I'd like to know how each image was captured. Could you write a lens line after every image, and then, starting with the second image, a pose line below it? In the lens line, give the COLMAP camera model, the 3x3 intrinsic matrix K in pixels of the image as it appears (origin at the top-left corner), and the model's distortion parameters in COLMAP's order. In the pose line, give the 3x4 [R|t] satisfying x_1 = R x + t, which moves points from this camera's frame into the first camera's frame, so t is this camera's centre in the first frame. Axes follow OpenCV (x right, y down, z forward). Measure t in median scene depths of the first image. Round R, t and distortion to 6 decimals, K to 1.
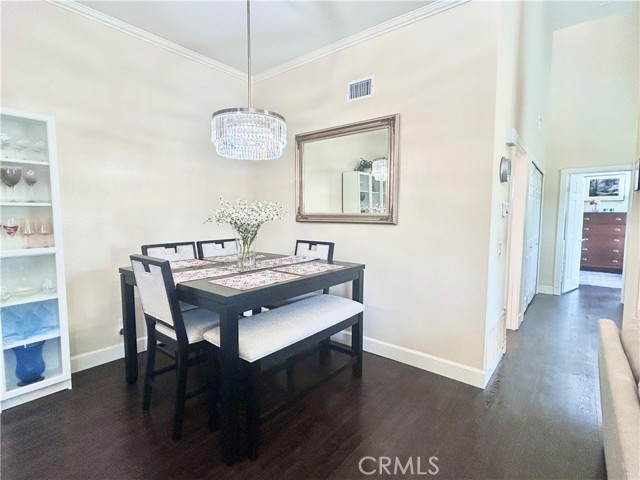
lens RADIAL K [[314.9, 0, 338.1], [0, 314.9, 241.7], [0, 0, 1]] dist [-0.000632, -0.000161]
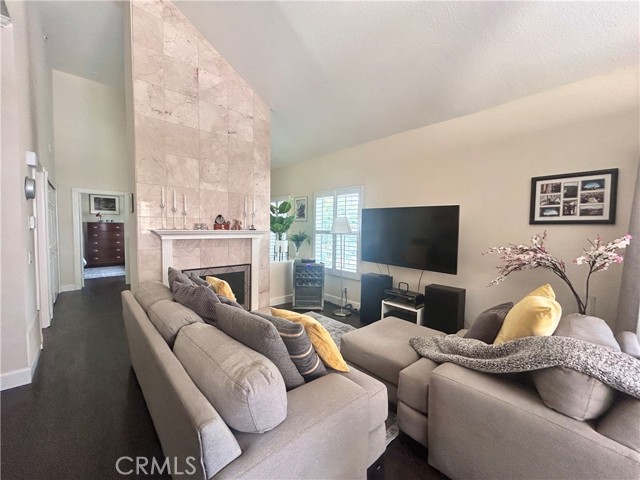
lens RADIAL K [[260.6, 0, 320.0], [0, 260.6, 240.0], [0, 0, 1]] dist [-0.001613, -0.000184]
pose [[0.168955, -0.055060, 0.984085, -0.121204], [0.064096, 0.996939, 0.044775, -0.009204], [-0.983537, 0.055511, 0.171967, -0.103581]]
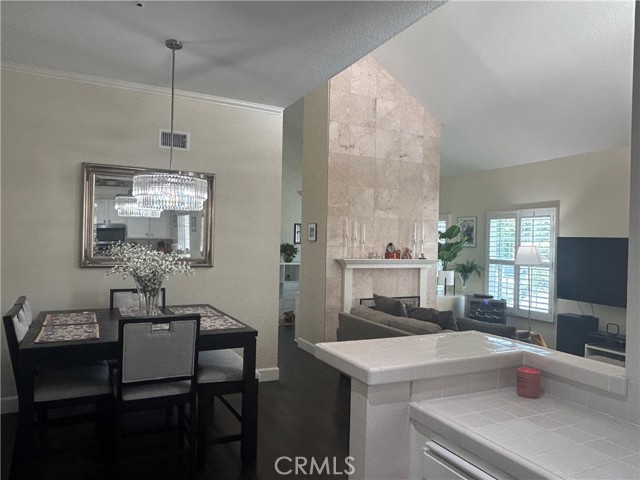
lens RADIAL K [[445.1, 0, 320.0], [0, 445.1, 240.0], [0, 0, 1]] dist [0.002358, 0.000336]
pose [[0.442838, 0.005725, 0.896584, -0.730422], [0.050807, 0.998213, -0.031468, -0.055396], [-0.895161, 0.059488, 0.441755, -0.048599]]
